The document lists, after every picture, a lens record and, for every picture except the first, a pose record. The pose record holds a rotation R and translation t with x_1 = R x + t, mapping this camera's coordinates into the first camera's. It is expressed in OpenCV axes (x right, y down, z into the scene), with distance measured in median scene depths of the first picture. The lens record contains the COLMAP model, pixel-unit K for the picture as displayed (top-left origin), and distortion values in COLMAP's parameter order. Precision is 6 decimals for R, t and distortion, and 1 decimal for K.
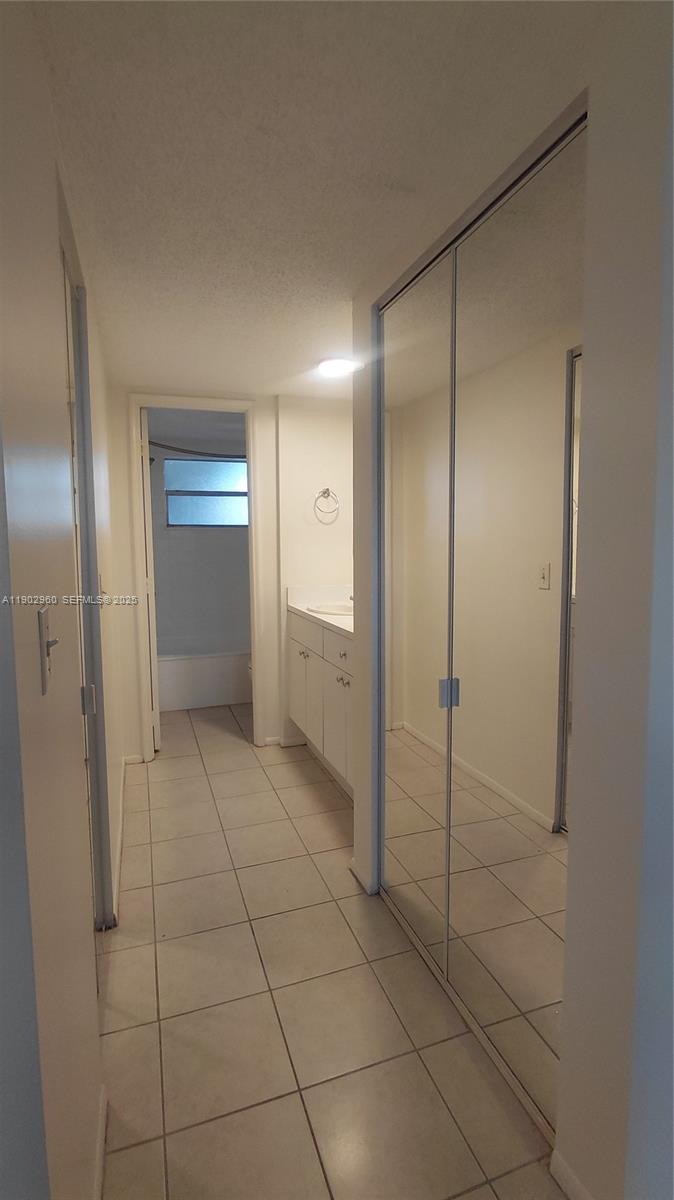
lens RADIAL K [[557.1, 0, 337.0], [0, 557.1, 600.0], [0, 0, 1]] dist [-0.001090, -0.000089]
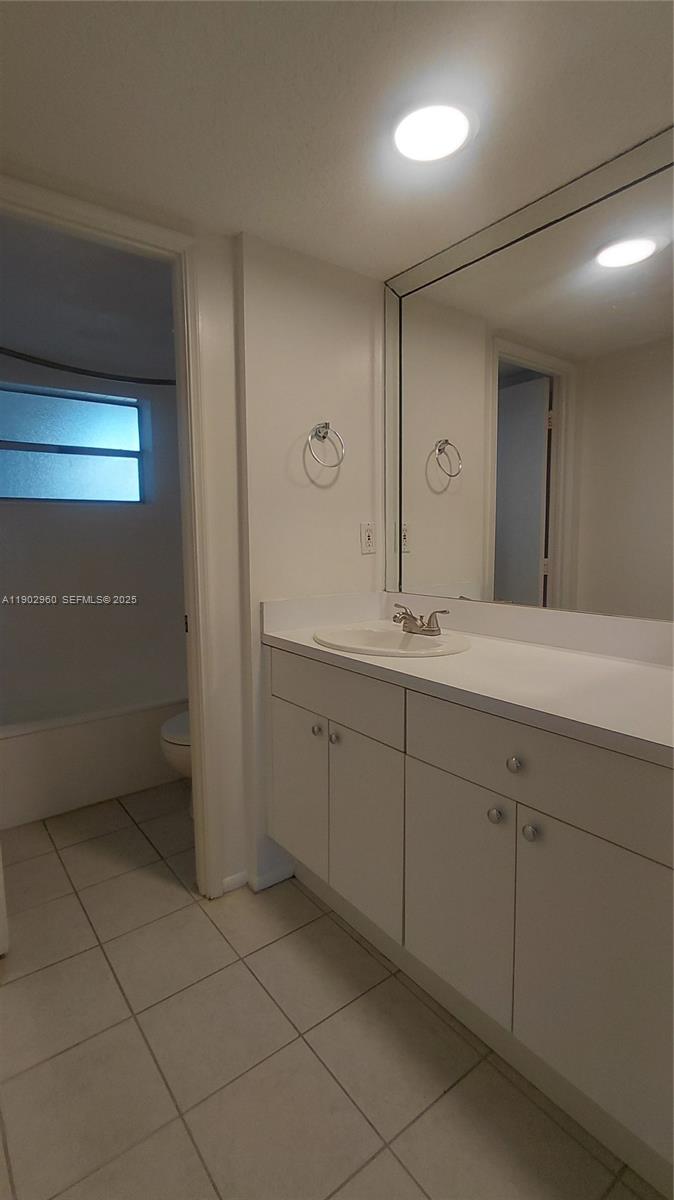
lens RADIAL K [[557.1, 0, 337.0], [0, 557.1, 600.0], [0, 0, 1]] dist [-0.001090, -0.000089]
pose [[0.952998, -0.030750, 0.301413, -0.180019], [0.029010, 0.999527, 0.010250, -0.026989], [-0.301586, -0.001024, 0.953439, 0.455996]]
